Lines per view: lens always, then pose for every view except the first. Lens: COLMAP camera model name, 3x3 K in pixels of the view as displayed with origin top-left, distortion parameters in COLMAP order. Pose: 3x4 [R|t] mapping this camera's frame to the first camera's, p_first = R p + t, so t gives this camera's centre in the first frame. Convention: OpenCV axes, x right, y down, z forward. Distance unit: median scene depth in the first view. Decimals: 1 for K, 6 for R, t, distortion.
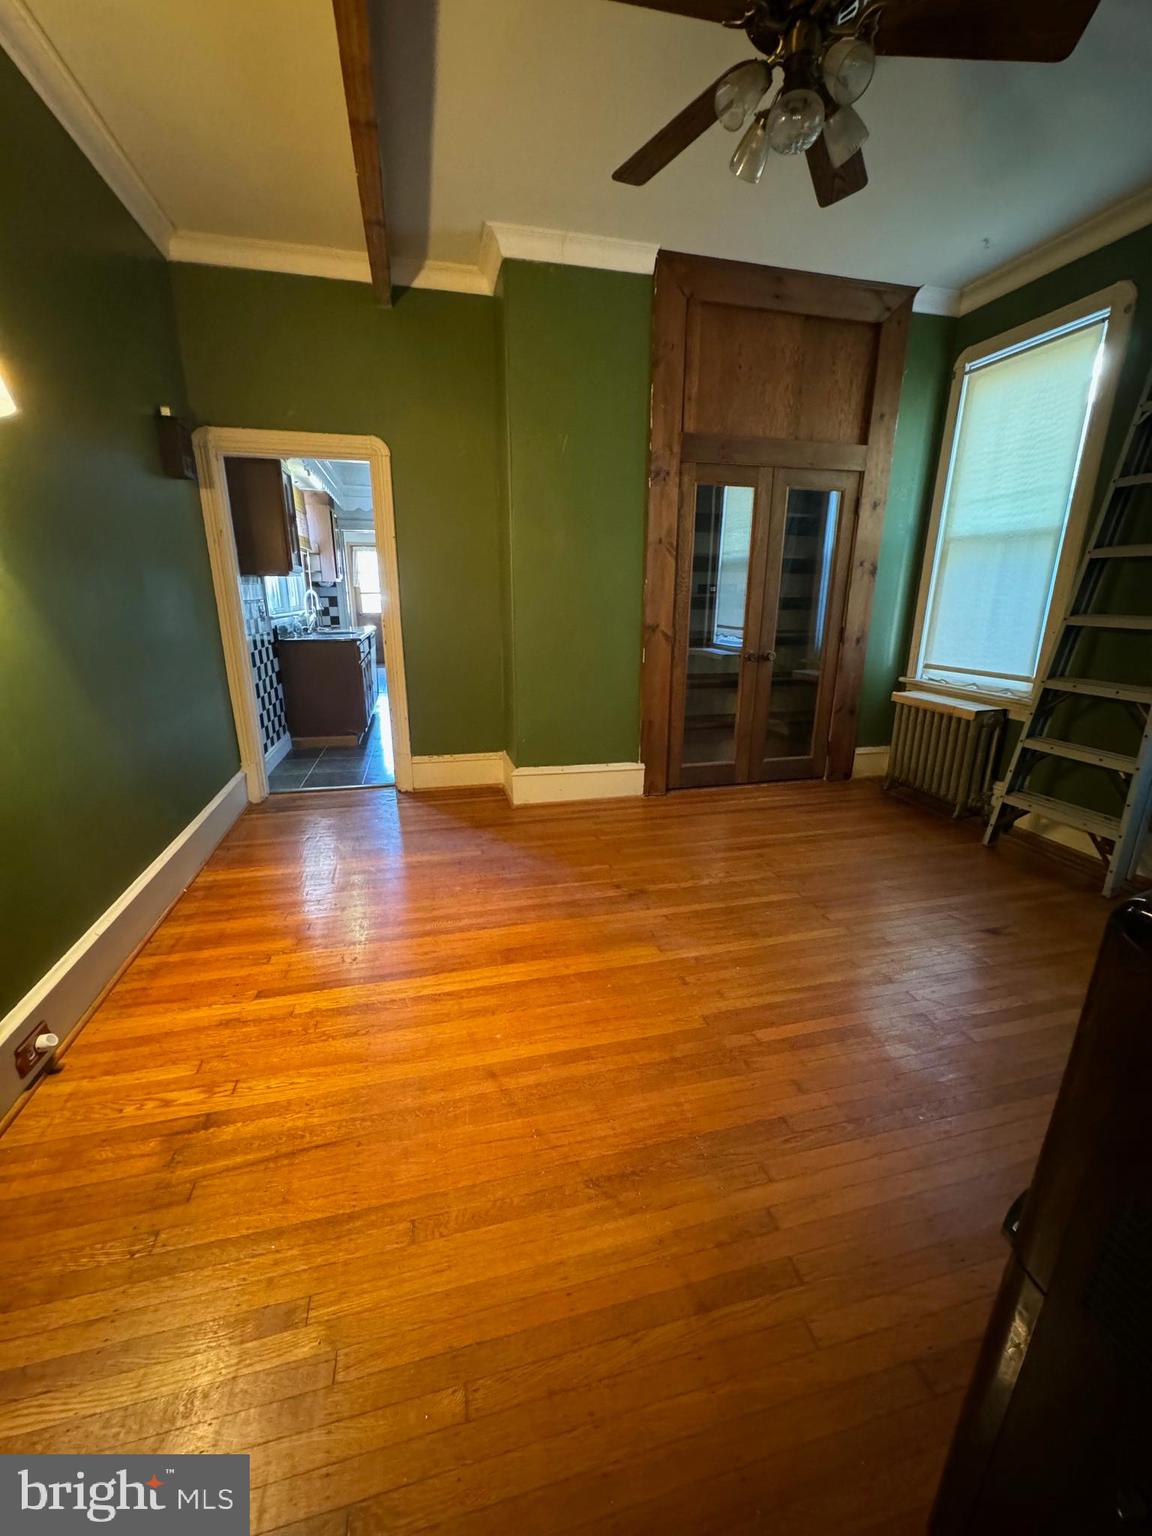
lens RADIAL K [[612.1, 0, 572.5], [0, 612.1, 765.4], [0, 0, 1]] dist [0.000789, 0.000098]
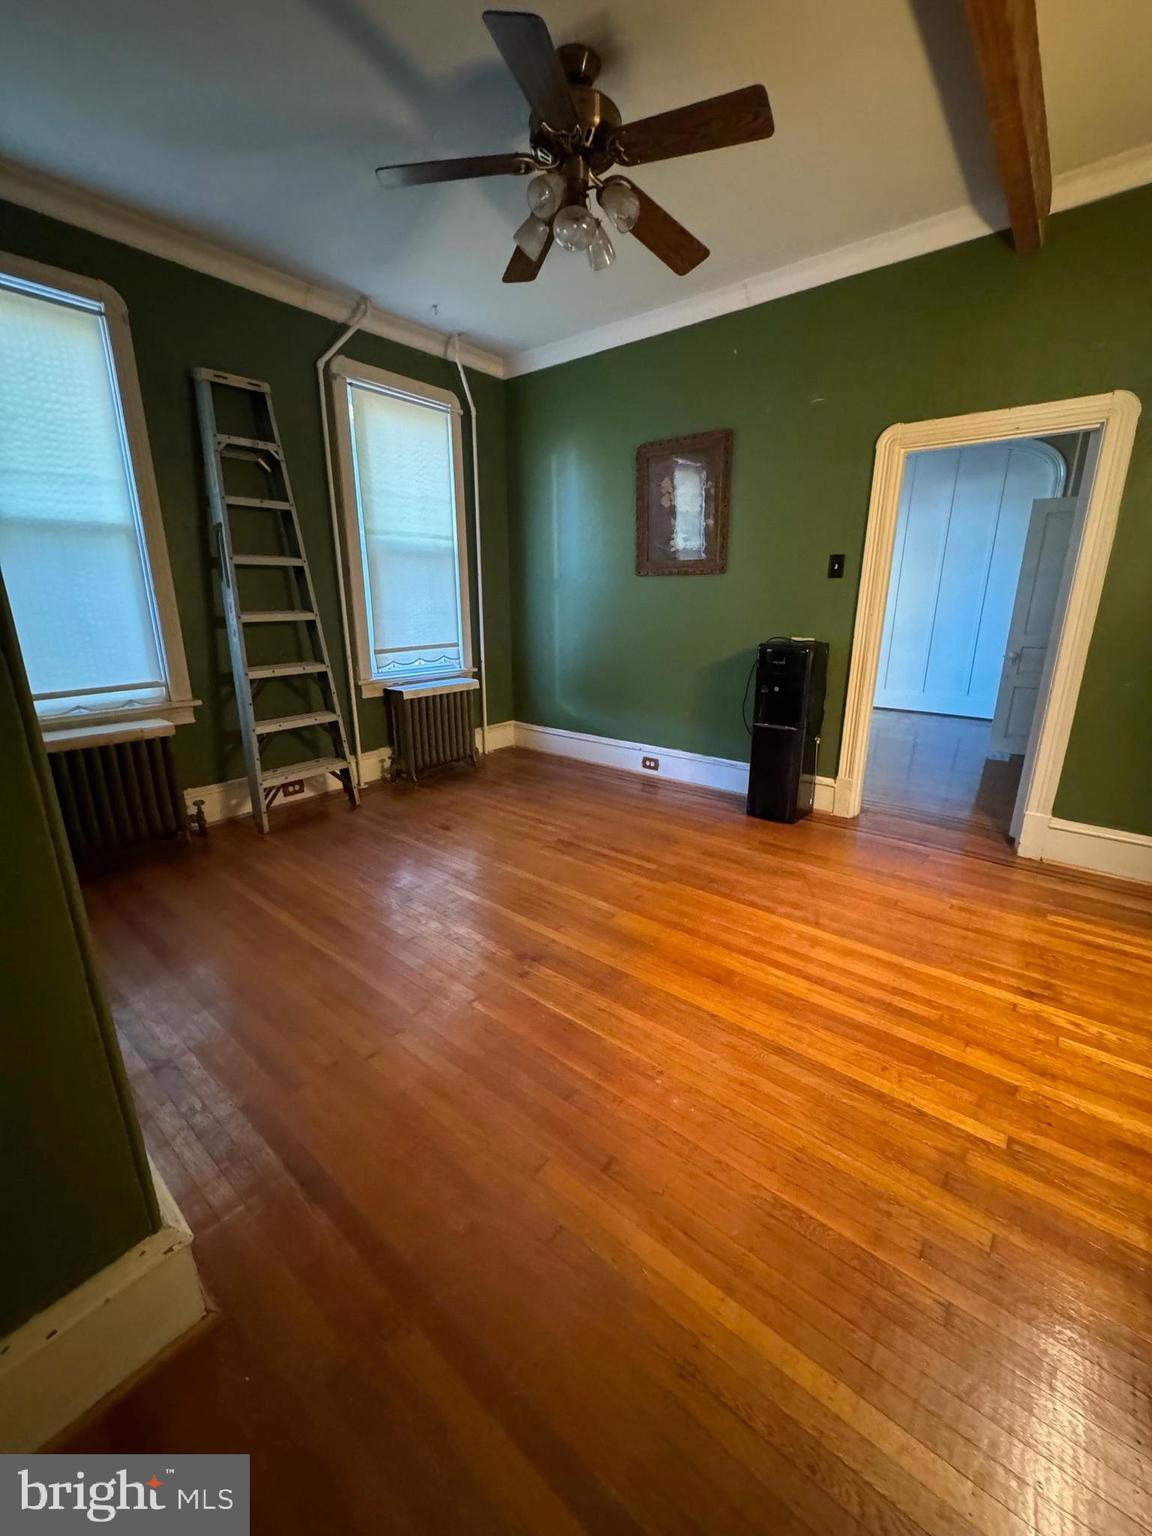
lens RADIAL K [[612.1, 0, 573.7], [0, 612.1, 767.6], [0, 0, 1]] dist [0.000789, 0.000098]
pose [[-0.593471, -0.224673, 0.772861, -0.749790], [0.217229, 0.879900, 0.422596, -0.516360], [-0.774986, 0.418686, -0.473390, 1.782043]]
